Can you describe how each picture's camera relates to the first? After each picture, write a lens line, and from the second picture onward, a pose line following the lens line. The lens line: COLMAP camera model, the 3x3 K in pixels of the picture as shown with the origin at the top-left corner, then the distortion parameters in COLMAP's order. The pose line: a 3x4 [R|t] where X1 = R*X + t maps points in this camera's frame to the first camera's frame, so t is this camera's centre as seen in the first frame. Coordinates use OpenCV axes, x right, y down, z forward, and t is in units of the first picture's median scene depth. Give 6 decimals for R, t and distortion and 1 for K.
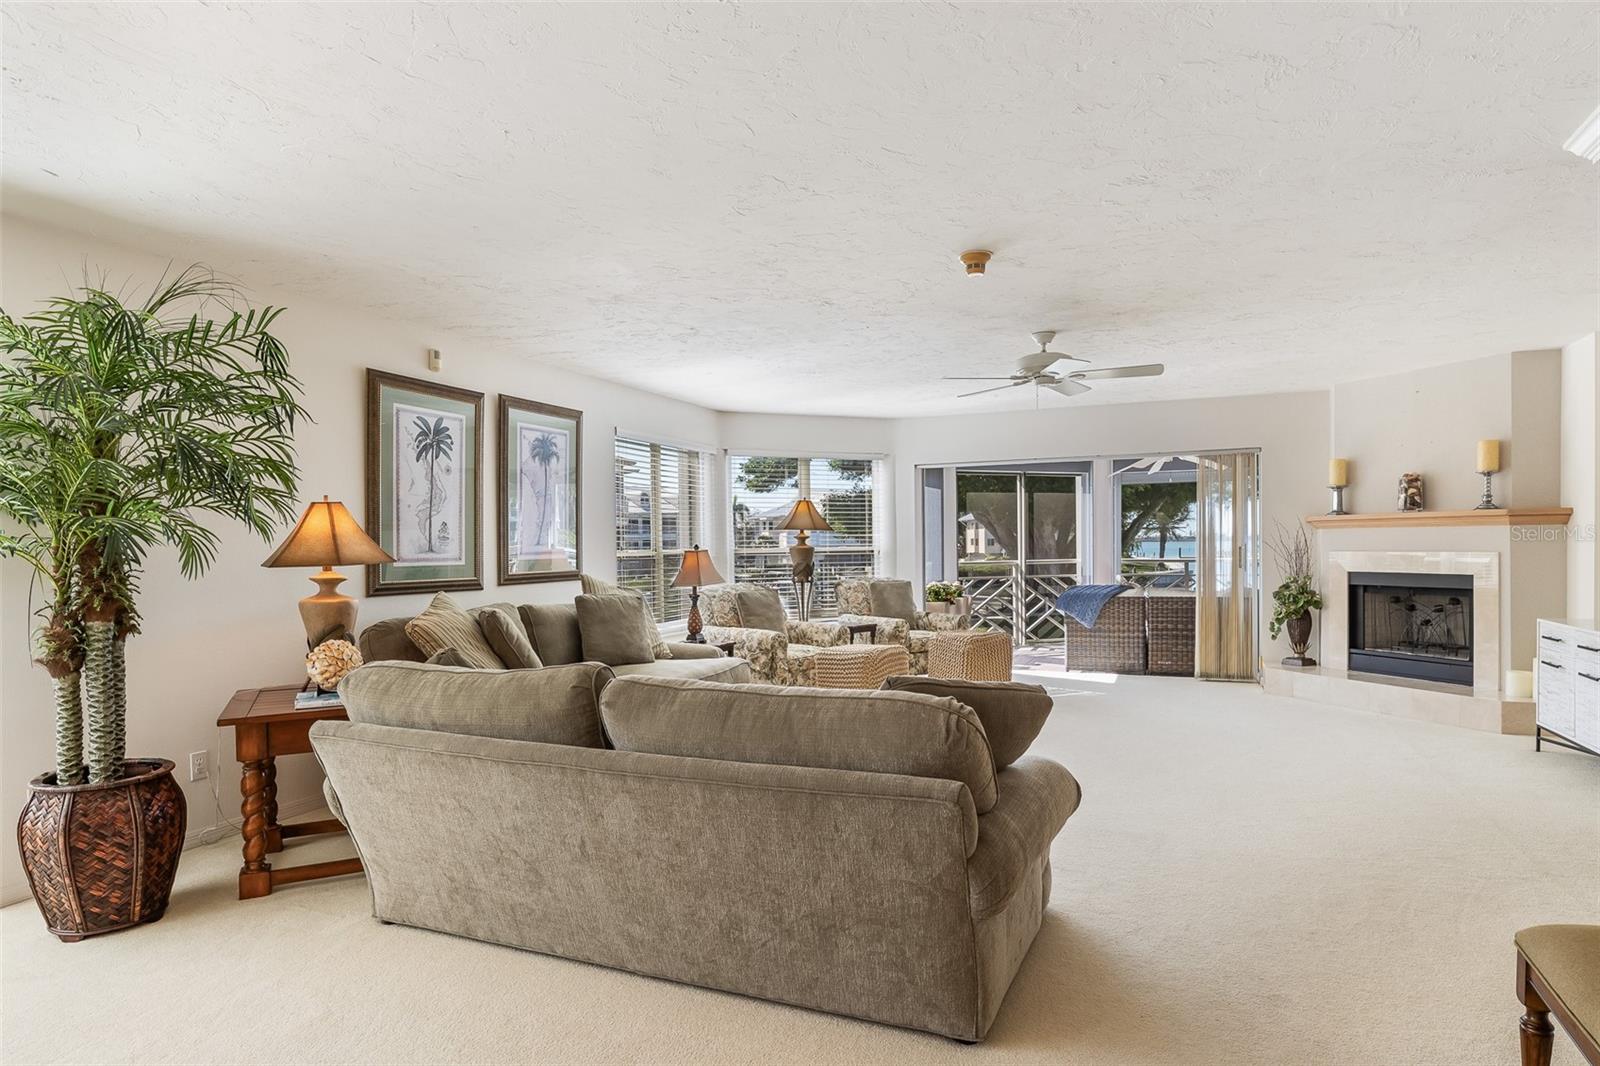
lens RADIAL K [[896.9, 0, 801.3], [0, 896.9, 561.6], [0, 0, 1]] dist [-0.007680, 0.000445]
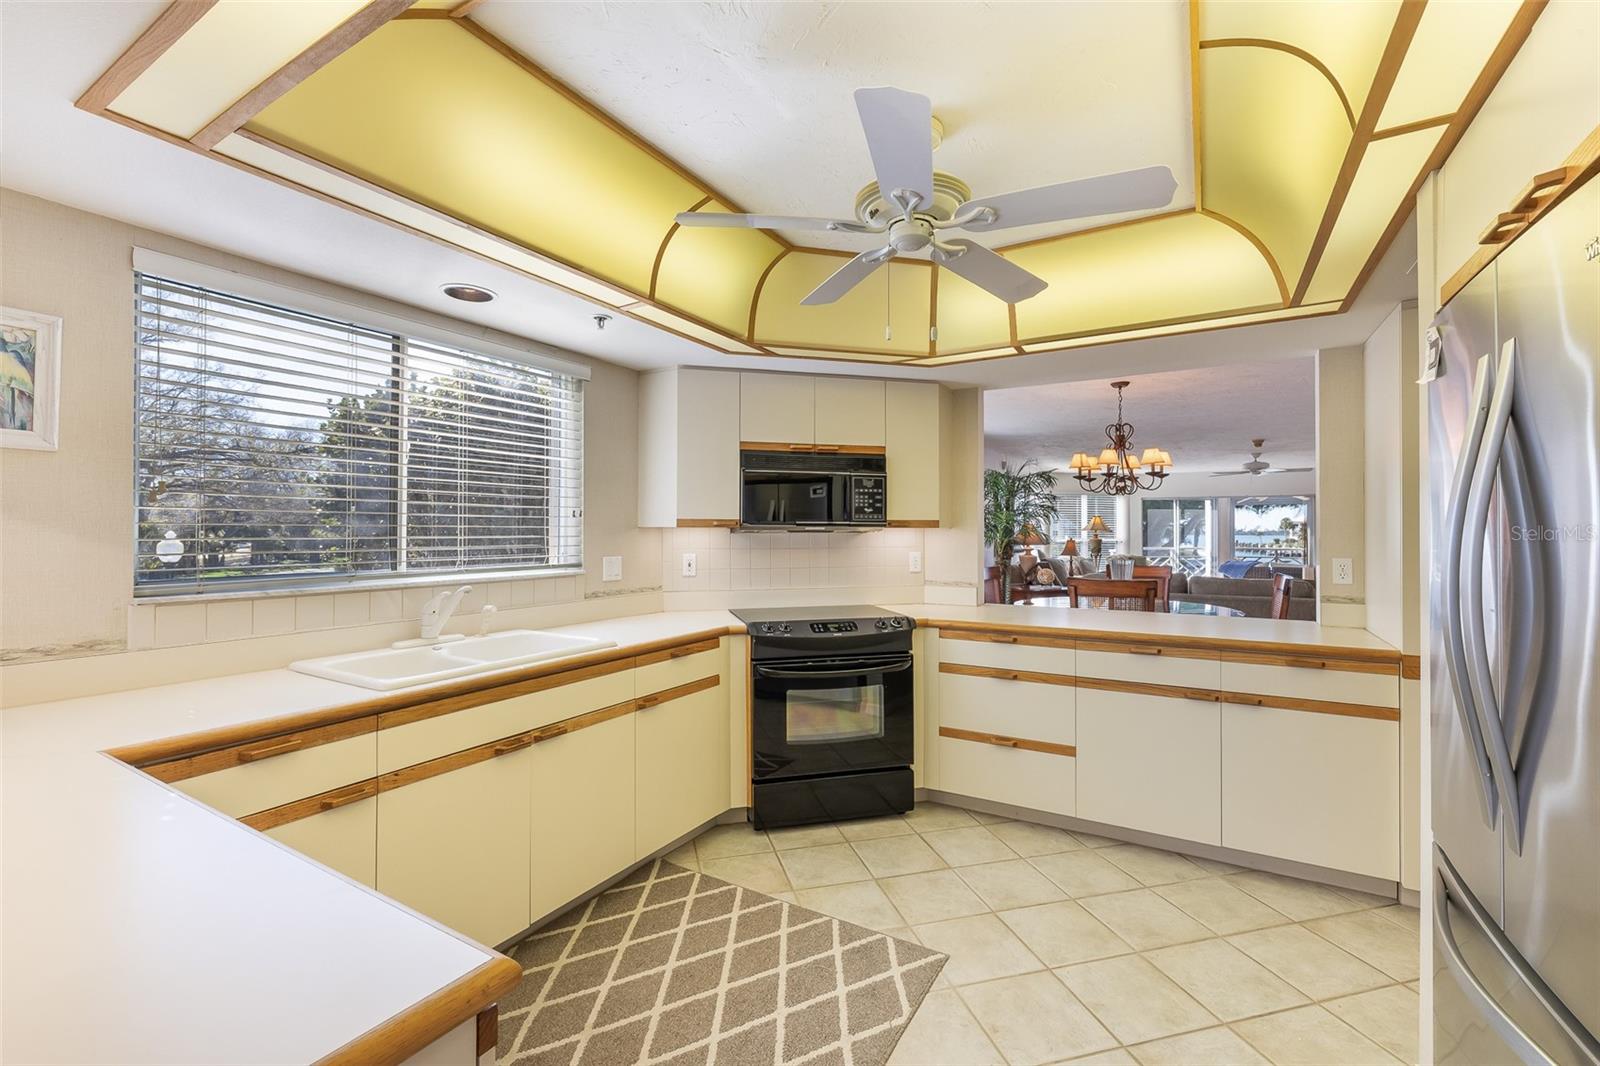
lens RADIAL K [[673.8, 0, 802.6], [0, 673.8, 526.1], [0, 0, 1]] dist [0.001373, 0.000011]
pose [[0.990572, 0.013727, -0.136304, -0.524605], [-0.017596, 0.999475, -0.027221, 0.009437], [0.135859, 0.029363, 0.990293, -0.732170]]
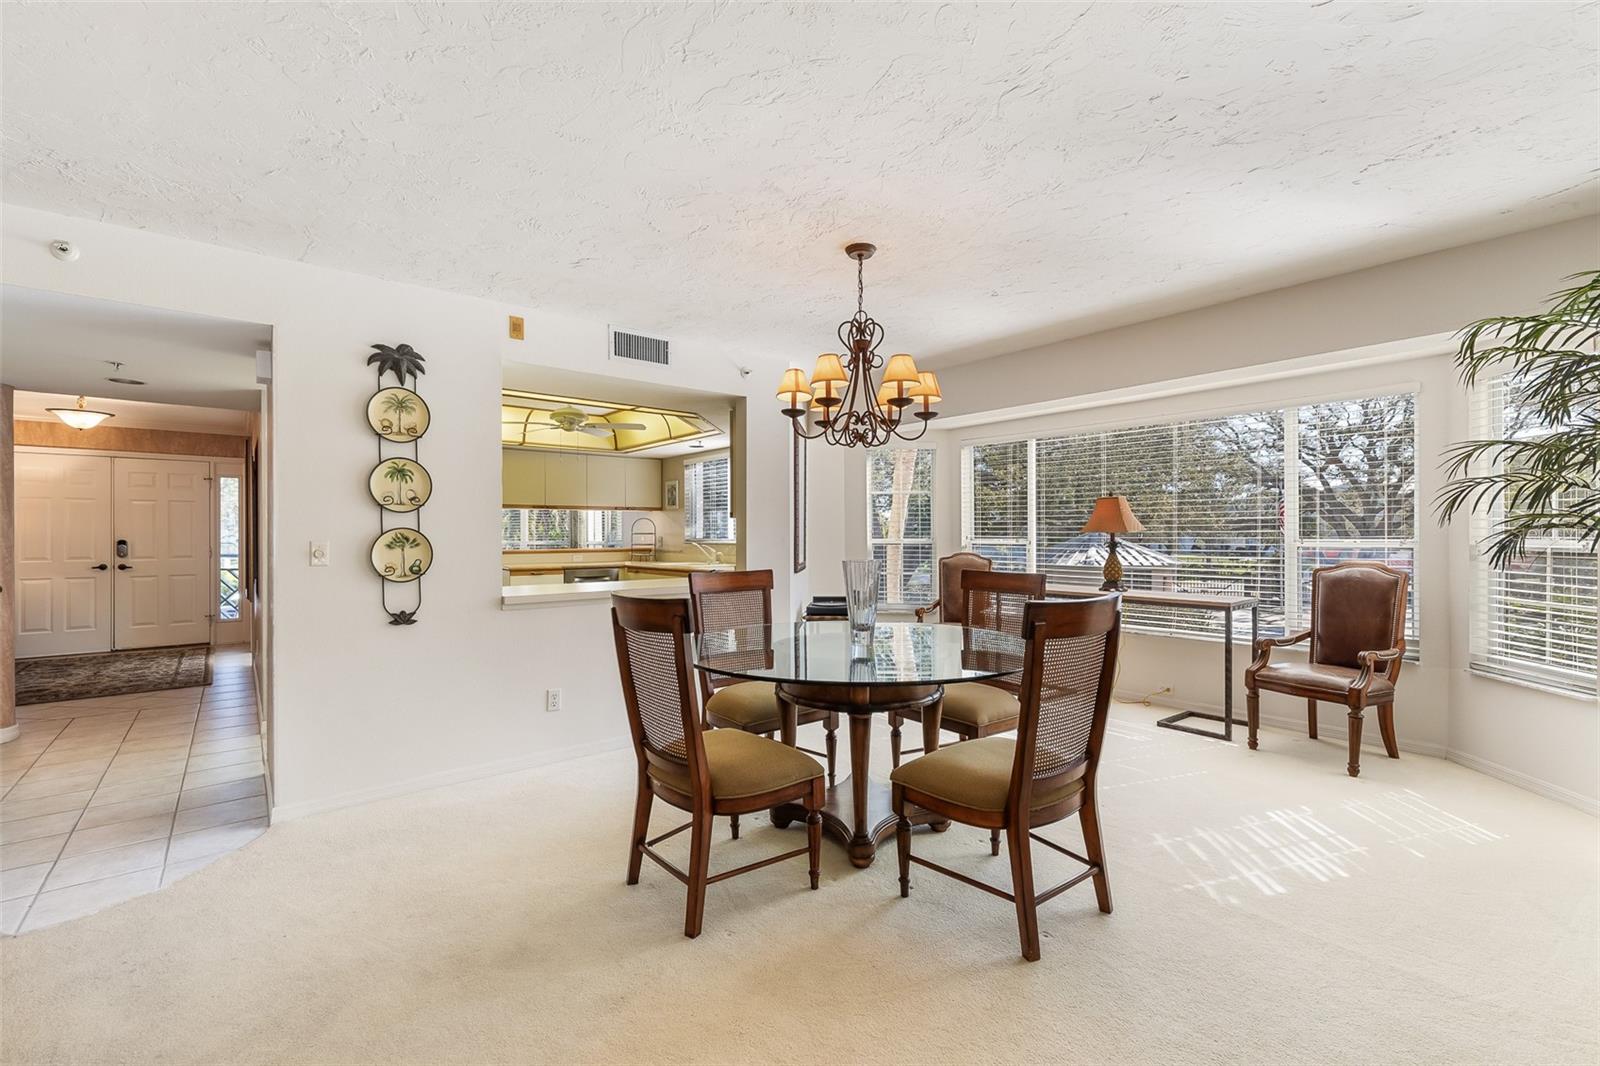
lens RADIAL K [[700.4, 0, 800.0], [0, 700.4, 533.0], [0, 0, 1]] dist [0.001358, 0.000045]
pose [[-0.475237, 0.012231, -0.879773, 0.123835], [-0.011761, 0.999726, 0.020251, -0.005278], [0.879779, 0.019971, -0.474963, 0.222779]]
